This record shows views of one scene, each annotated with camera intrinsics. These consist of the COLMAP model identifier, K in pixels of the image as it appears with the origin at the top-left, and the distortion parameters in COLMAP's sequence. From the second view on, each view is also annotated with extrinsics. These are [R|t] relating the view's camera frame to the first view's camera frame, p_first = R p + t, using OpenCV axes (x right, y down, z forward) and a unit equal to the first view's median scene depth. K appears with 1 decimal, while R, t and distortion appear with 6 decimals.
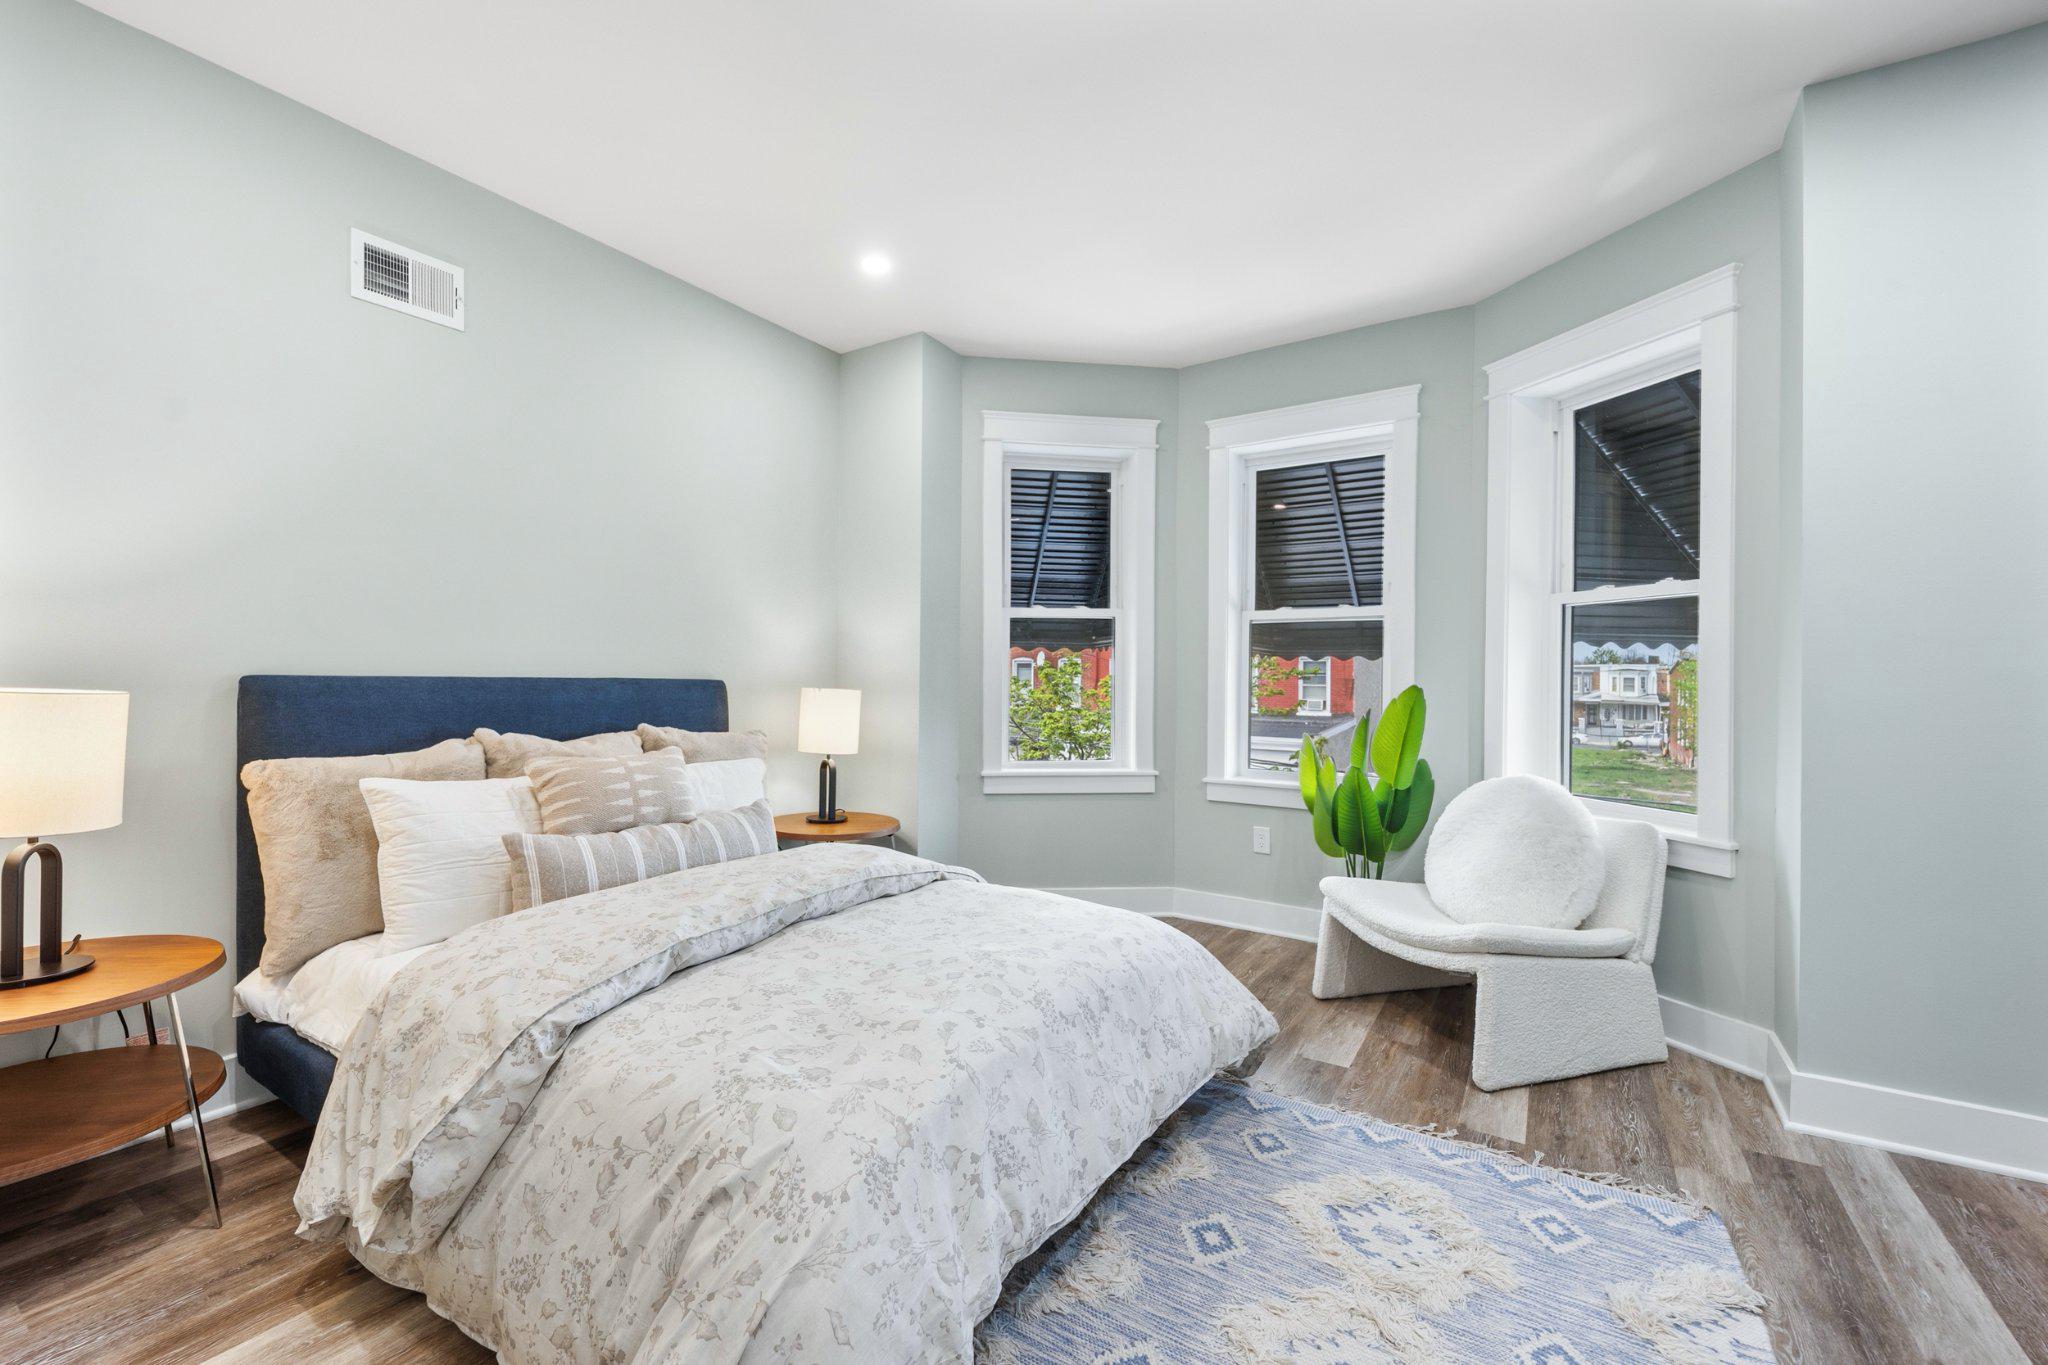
lens RADIAL K [[837.9, 0, 1014.8], [0, 837.9, 667.4], [0, 0, 1]] dist [0.021217, -0.015176]
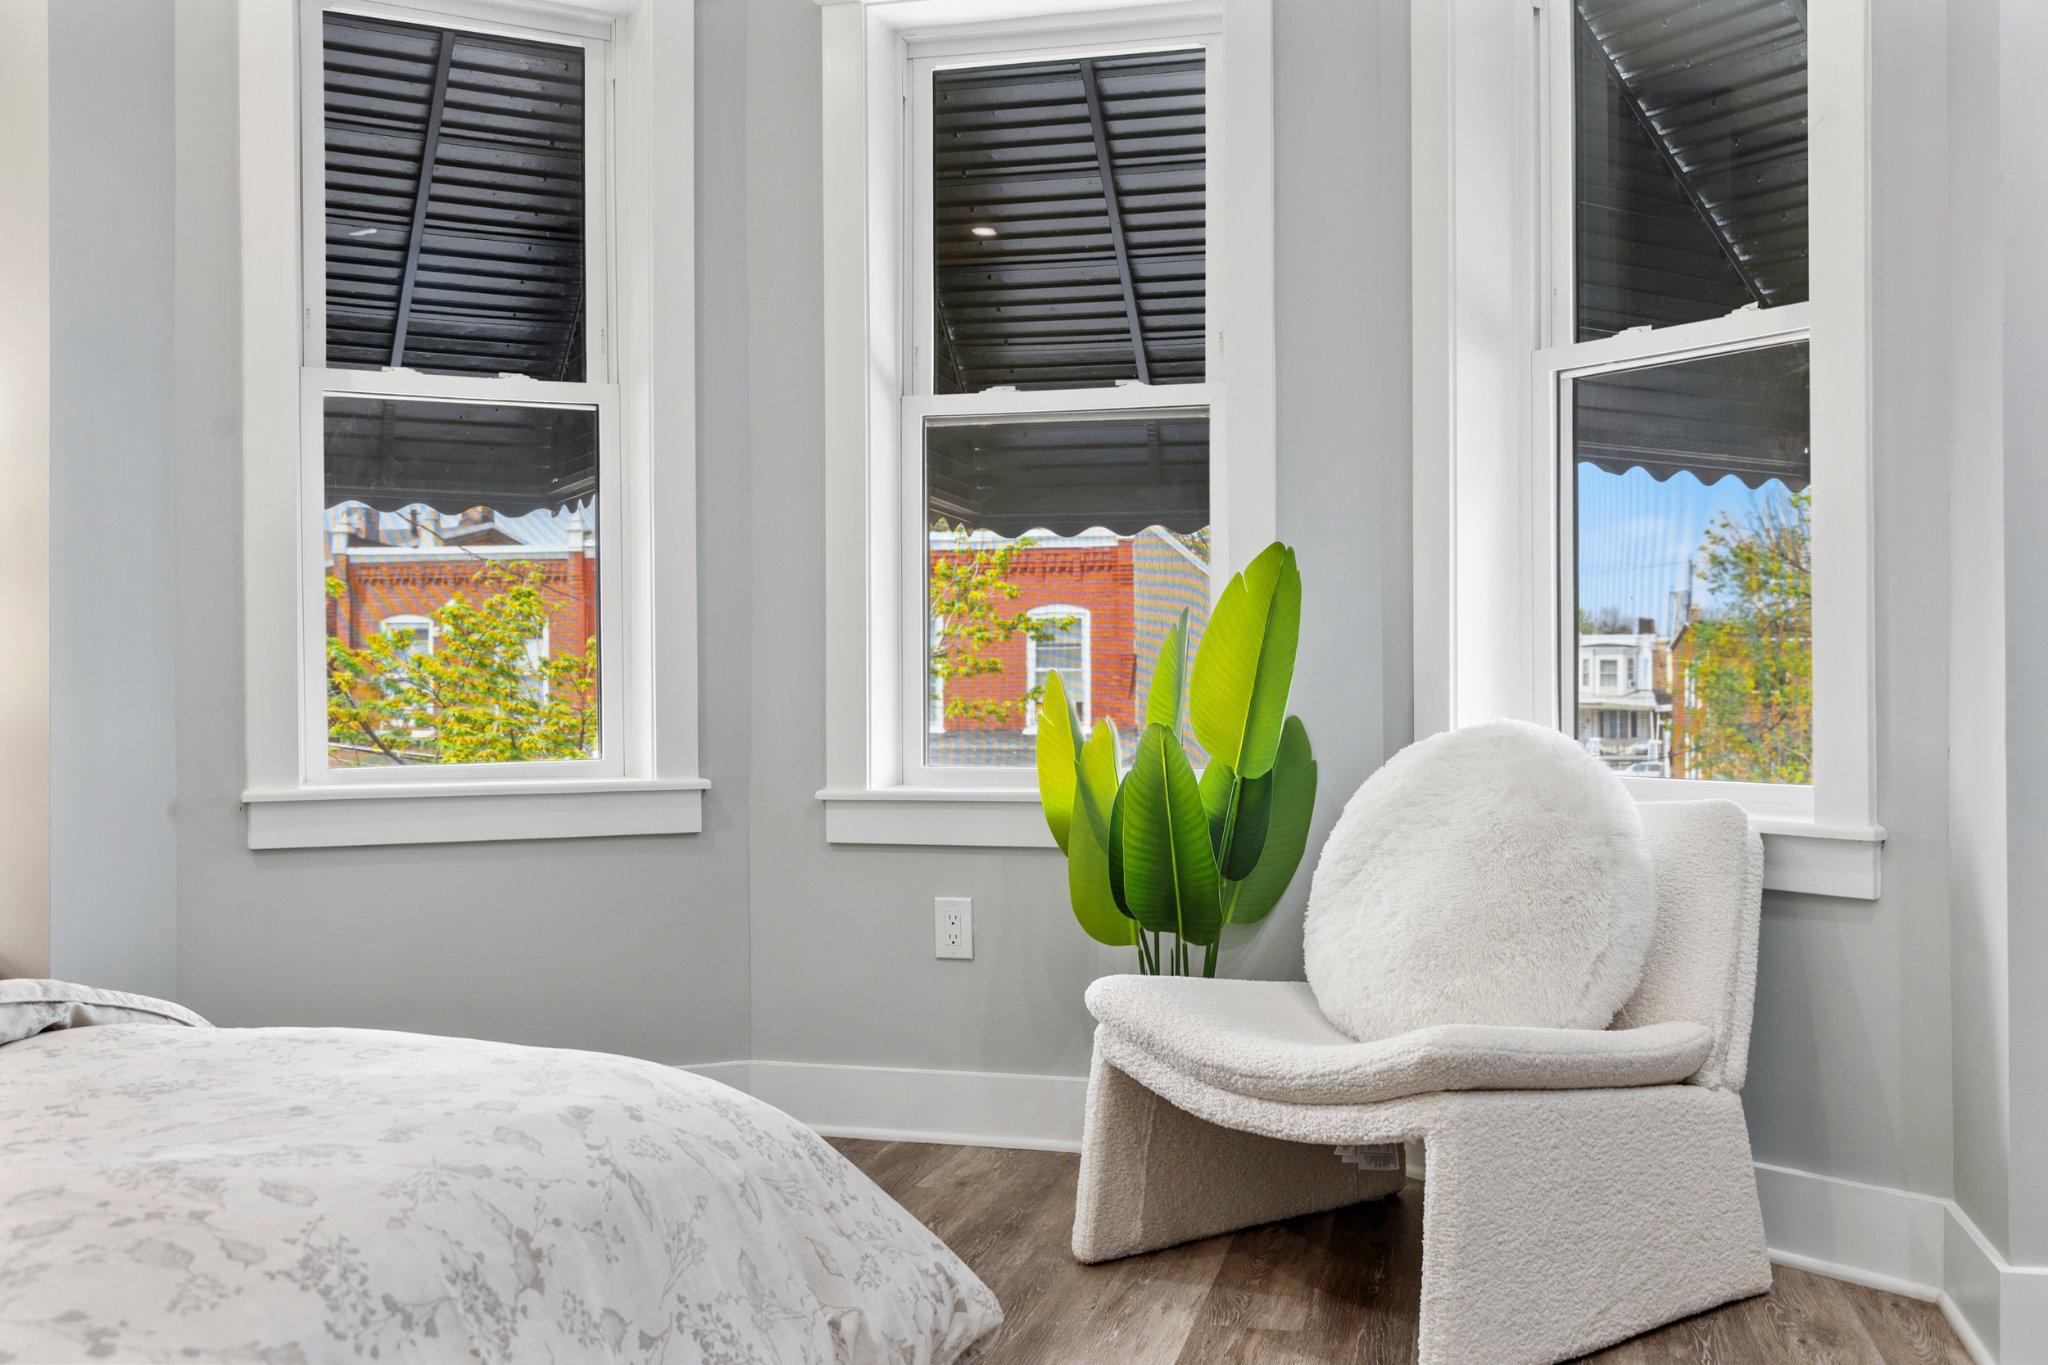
lens RADIAL K [[1823.0, 0, 1029.3], [0, 1823.0, 679.5], [0, 0, 1]] dist [-0.009526, 0.012774]
pose [[0.945873, -0.010457, 0.324368, 0.037206], [0.011567, 0.999932, -0.001494, 0.098126], [-0.324331, 0.005165, 0.945930, 0.133451]]
